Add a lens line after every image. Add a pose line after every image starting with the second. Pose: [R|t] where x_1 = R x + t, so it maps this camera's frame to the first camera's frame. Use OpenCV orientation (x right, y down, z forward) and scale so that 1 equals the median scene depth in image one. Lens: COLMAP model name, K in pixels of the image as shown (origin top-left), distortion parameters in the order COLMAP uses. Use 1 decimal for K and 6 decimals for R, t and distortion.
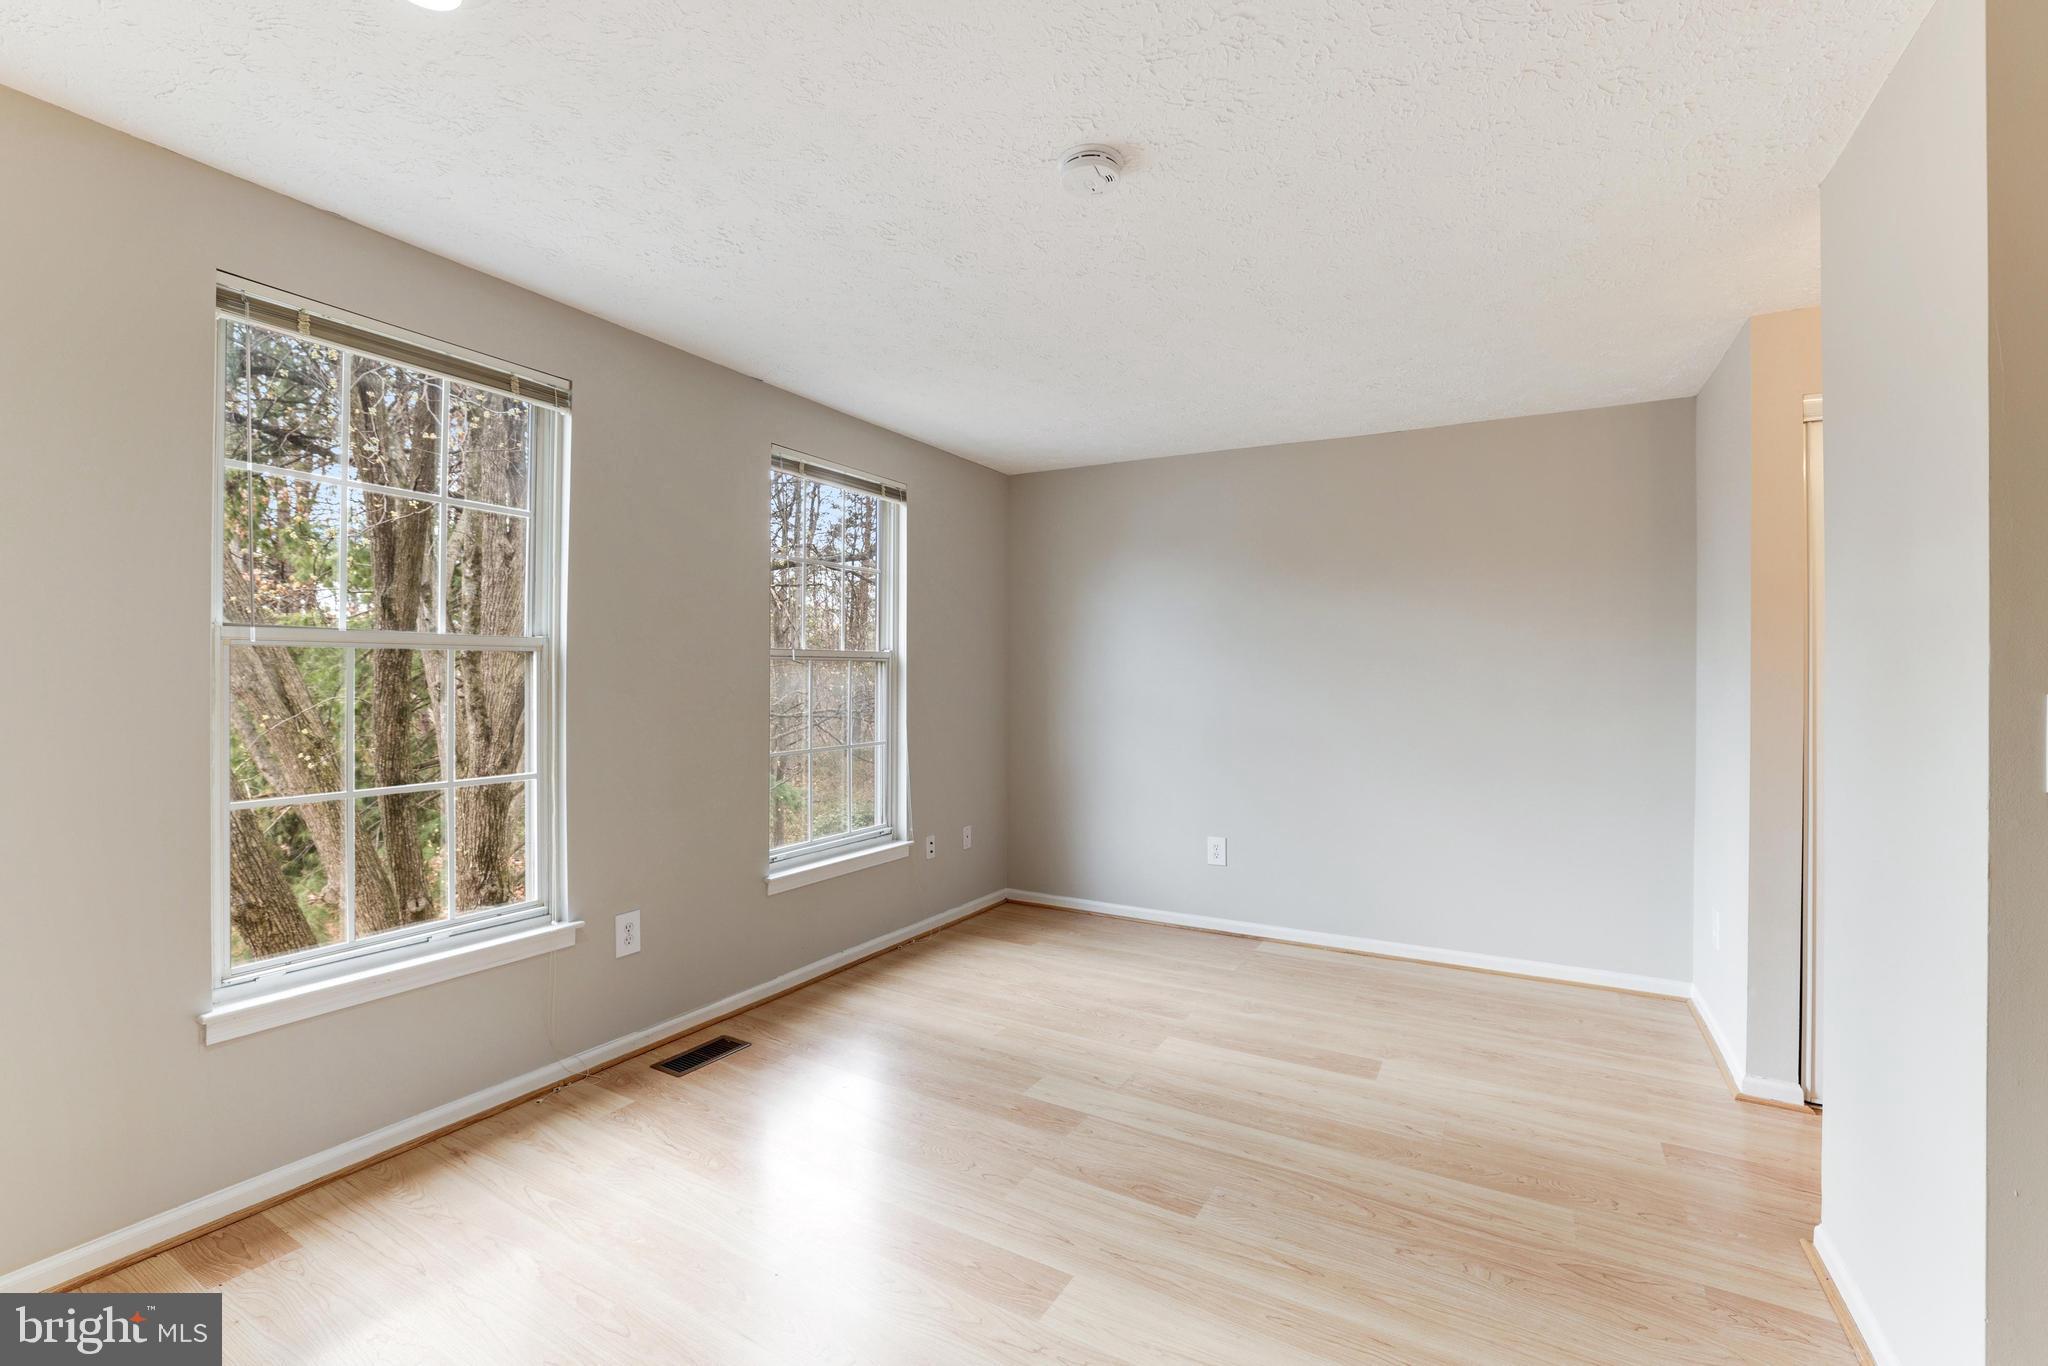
lens RADIAL K [[883.1, 0, 1017.6], [0, 883.1, 672.9], [0, 0, 1]] dist [-0.056608, 0.021439]
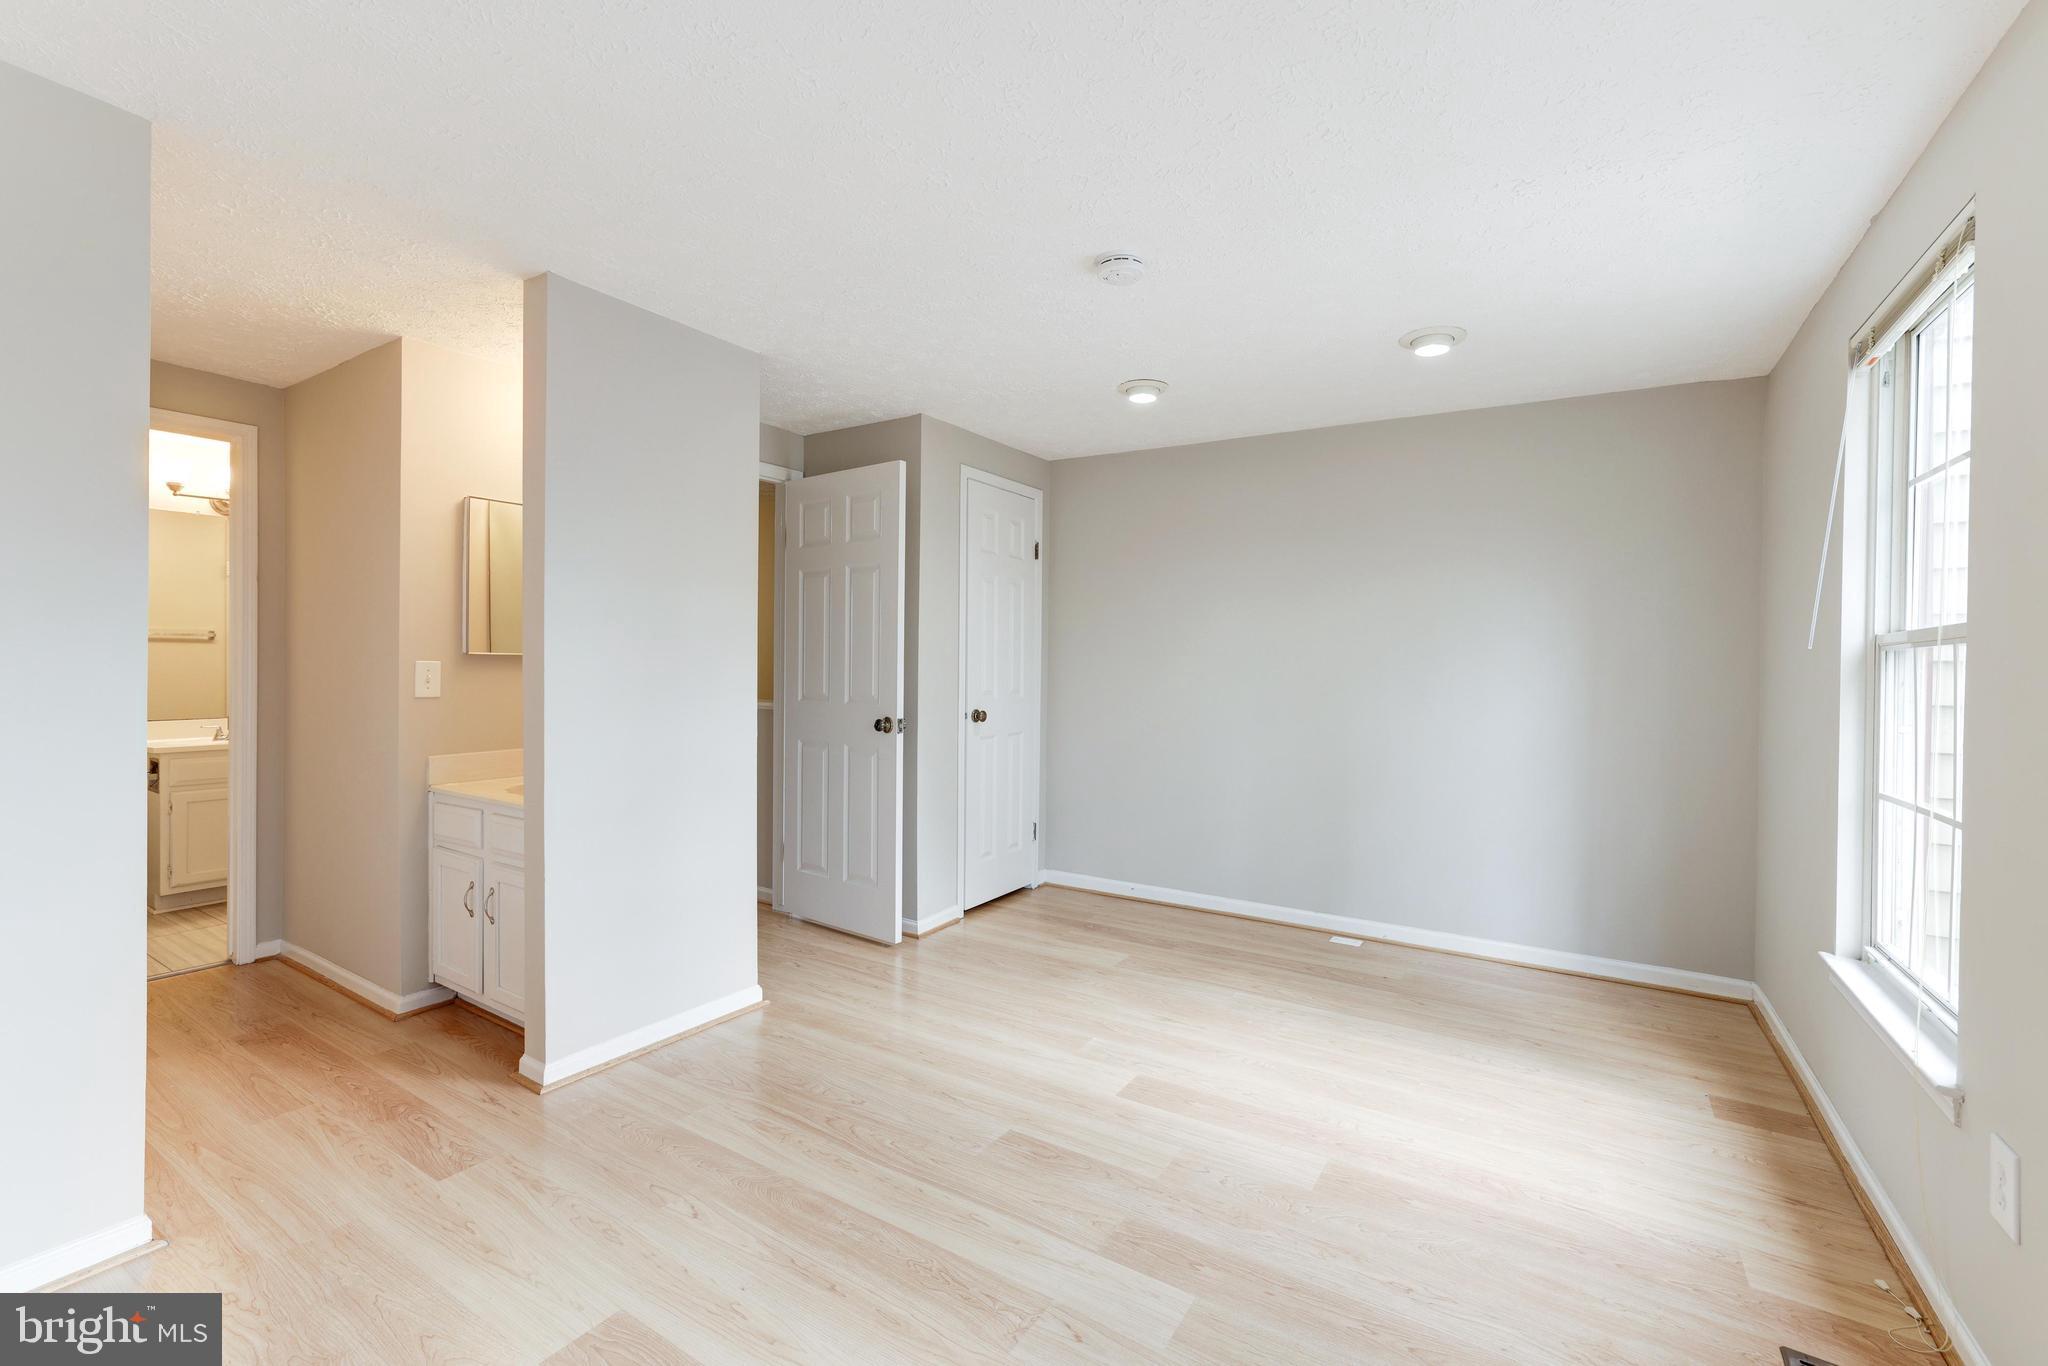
lens RADIAL K [[883.1, 0, 1017.6], [0, 883.1, 672.9], [0, 0, 1]] dist [-0.056608, 0.021439]
pose [[-0.998896, -0.018403, 0.043219, 0.123542], [-0.017850, 0.999754, 0.013135, 0.005540], [-0.043450, 0.012349, -0.998979, 1.704561]]
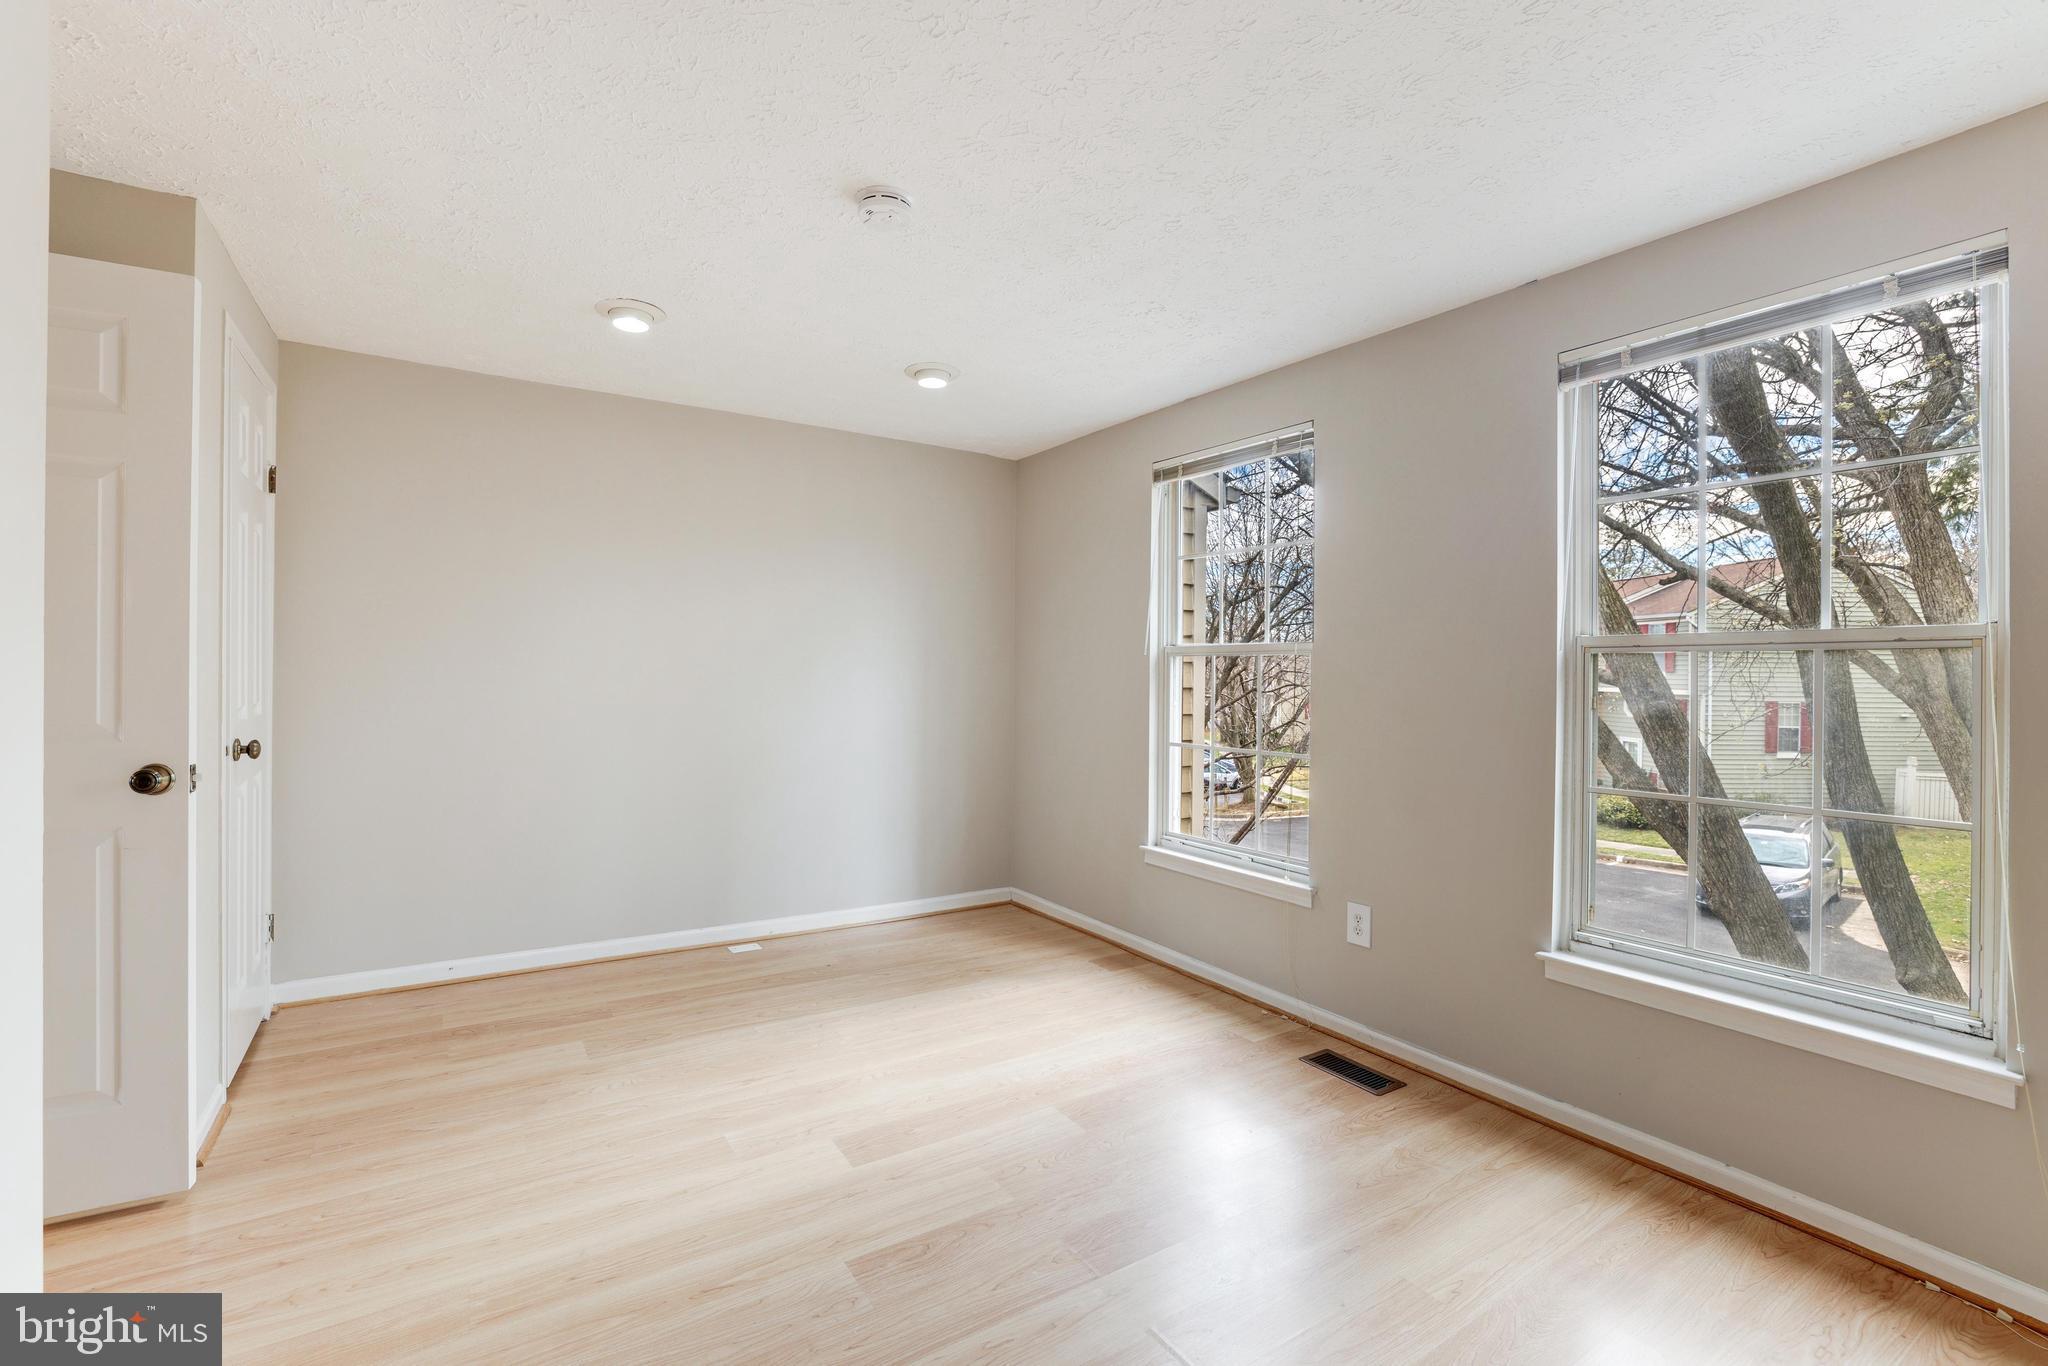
lens RADIAL K [[883.1, 0, 1017.6], [0, 883.1, 672.9], [0, 0, 1]] dist [-0.056608, 0.021439]
pose [[-0.444939, -0.009365, -0.895512, 0.741421], [-0.016069, 0.999868, -0.002473, 0.012609], [0.895417, 0.013290, -0.445030, 1.230853]]
